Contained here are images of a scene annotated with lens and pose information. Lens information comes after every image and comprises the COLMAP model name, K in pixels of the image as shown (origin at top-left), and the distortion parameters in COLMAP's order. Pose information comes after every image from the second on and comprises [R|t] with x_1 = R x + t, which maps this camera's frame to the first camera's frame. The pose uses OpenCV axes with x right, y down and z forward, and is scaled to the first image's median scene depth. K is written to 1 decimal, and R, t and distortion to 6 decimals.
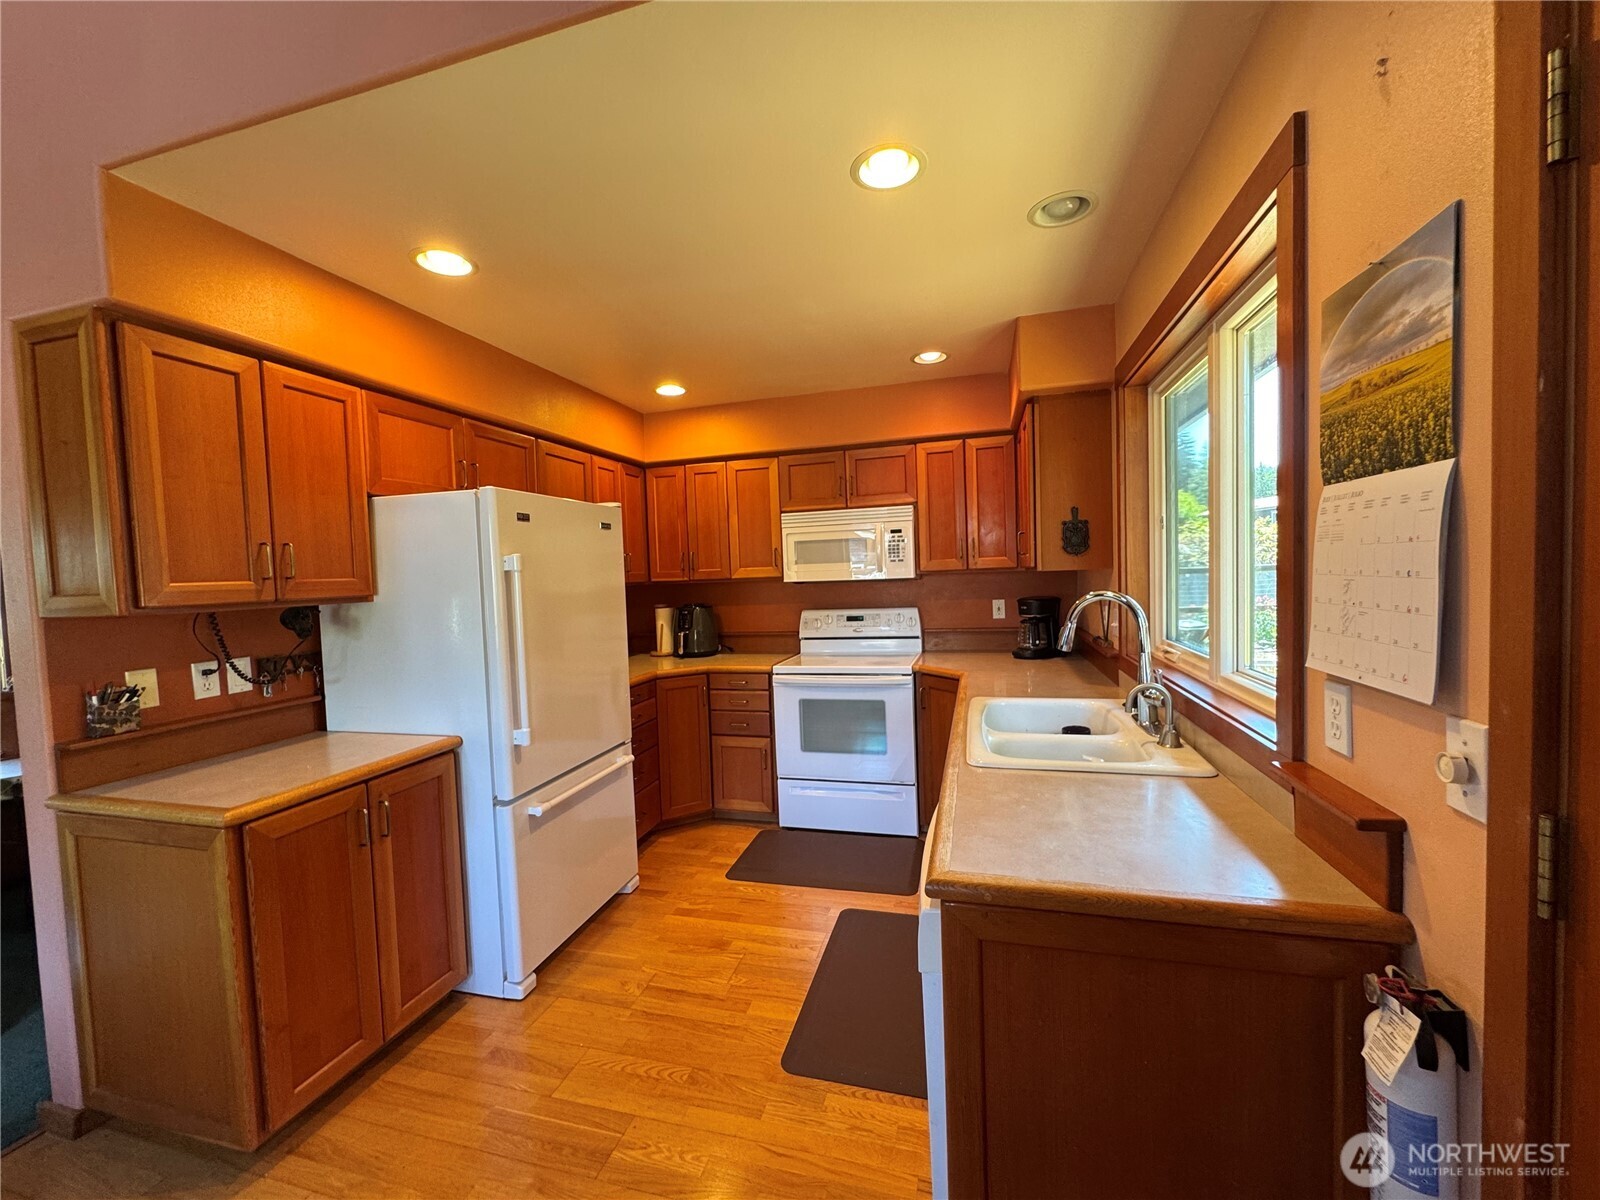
lens RADIAL K [[637.2, 0, 800.7], [0, 637.2, 599.1], [0, 0, 1]] dist [-0.007712, 0.000789]
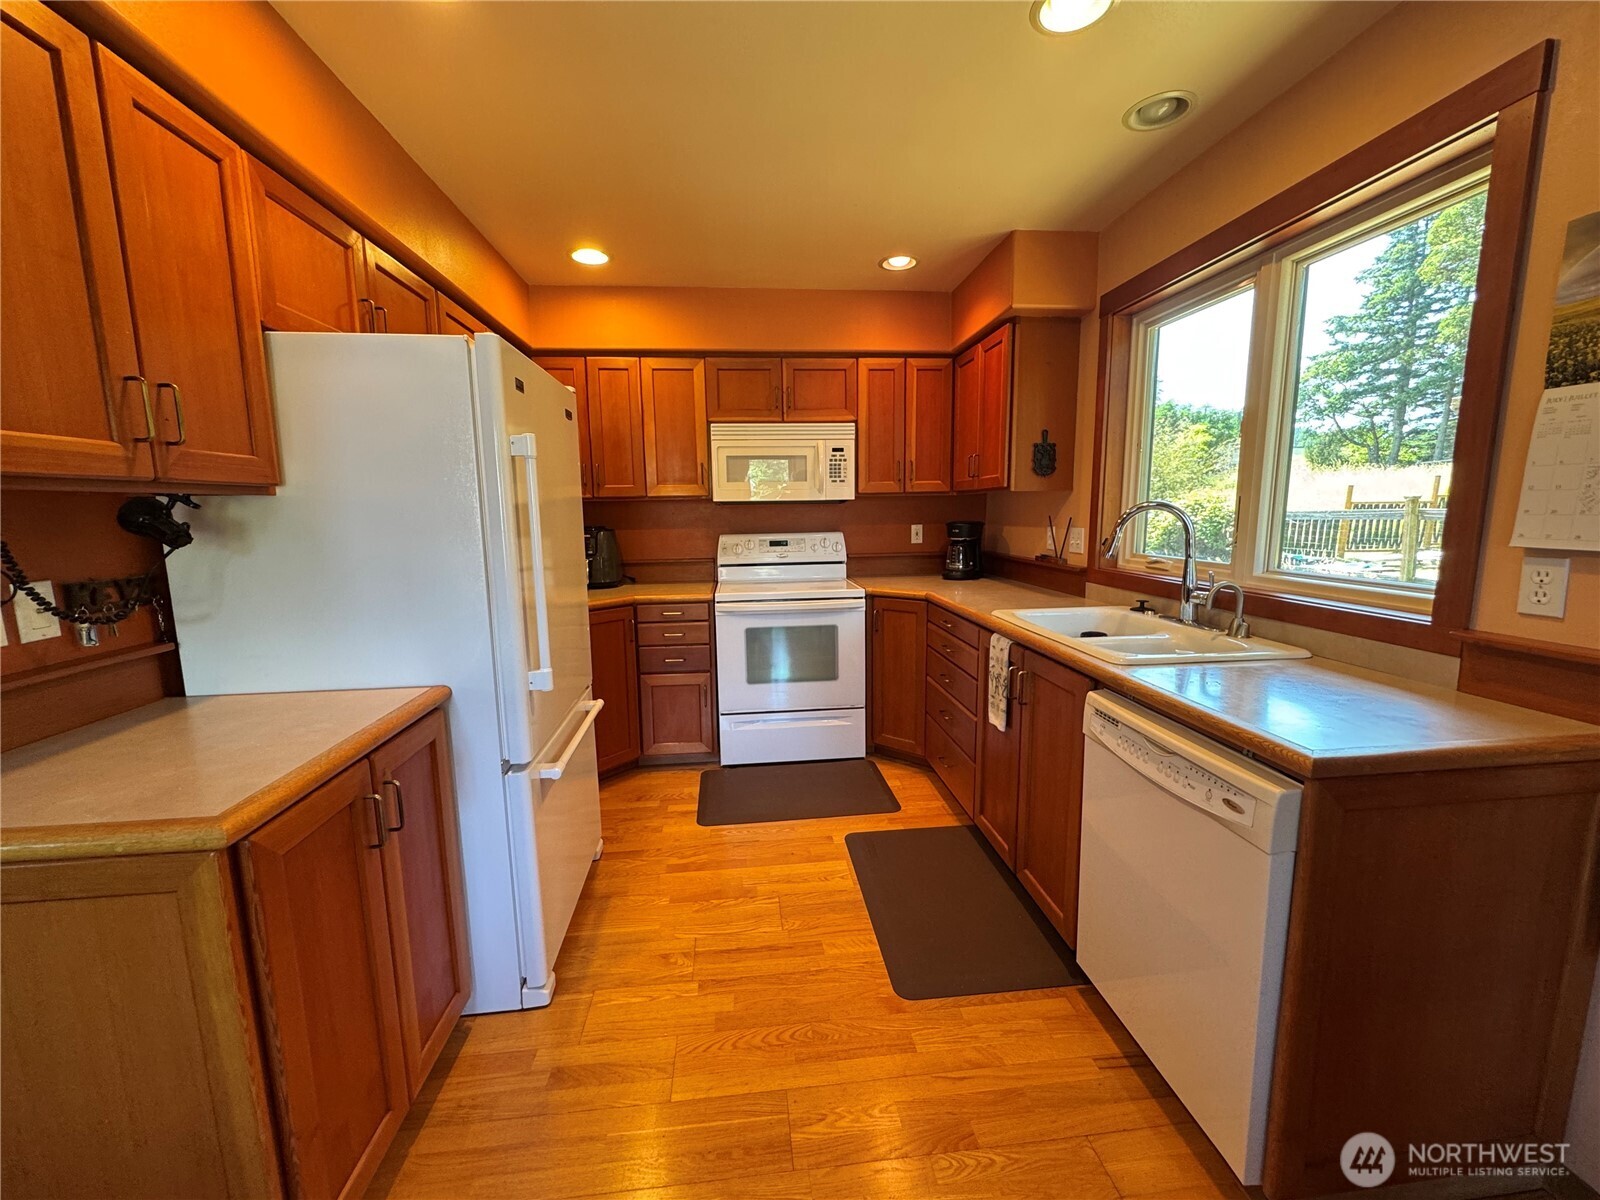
lens RADIAL K [[637.2, 0, 798.3], [0, 637.2, 600.1], [0, 0, 1]] dist [-0.007712, 0.000789]
pose [[0.931475, -0.029481, 0.362608, -0.345675], [-0.003723, 0.995887, 0.090532, 0.042310], [-0.363785, -0.085678, 0.927534, 0.155518]]
